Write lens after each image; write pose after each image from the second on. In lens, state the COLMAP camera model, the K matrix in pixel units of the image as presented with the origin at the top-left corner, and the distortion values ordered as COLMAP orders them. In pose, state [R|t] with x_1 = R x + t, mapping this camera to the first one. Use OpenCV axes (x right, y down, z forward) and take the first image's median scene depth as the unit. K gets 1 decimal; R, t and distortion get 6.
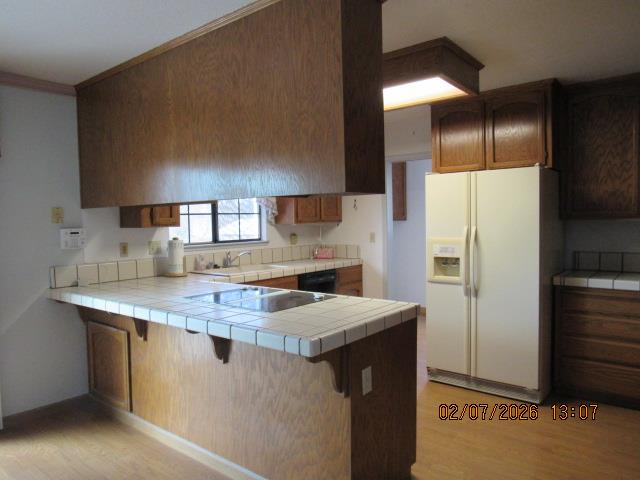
lens RADIAL K [[457.3, 0, 318.0], [0, 457.3, 239.1], [0, 0, 1]] dist [-0.028006, 0.007679]
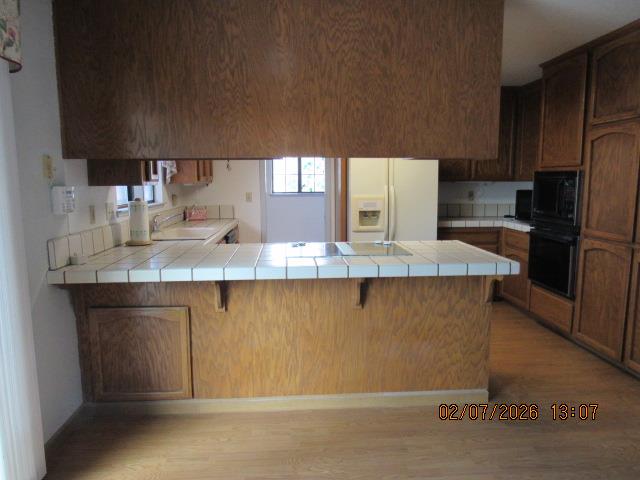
lens RADIAL K [[457.3, 0, 320.2], [0, 457.3, 238.8], [0, 0, 1]] dist [-0.028006, 0.007679]
pose [[0.737777, -0.073567, 0.671024, -0.767399], [0.020715, 0.996043, 0.086425, 0.006131], [-0.674726, -0.049862, 0.736382, 0.199077]]
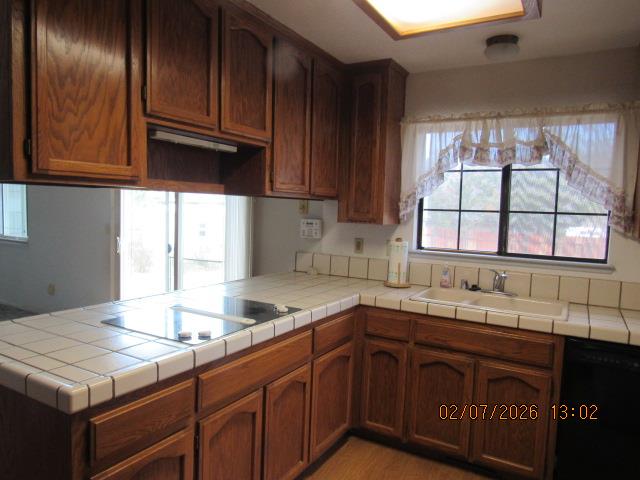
lens RADIAL K [[457.3, 0, 320.2], [0, 457.3, 241.2], [0, 0, 1]] dist [-0.028006, 0.007679]
pose [[0.152228, 0.091646, -0.984087, 0.561155], [-0.080773, 0.993515, 0.080029, -0.062984], [0.985039, 0.067305, 0.158643, 0.902180]]
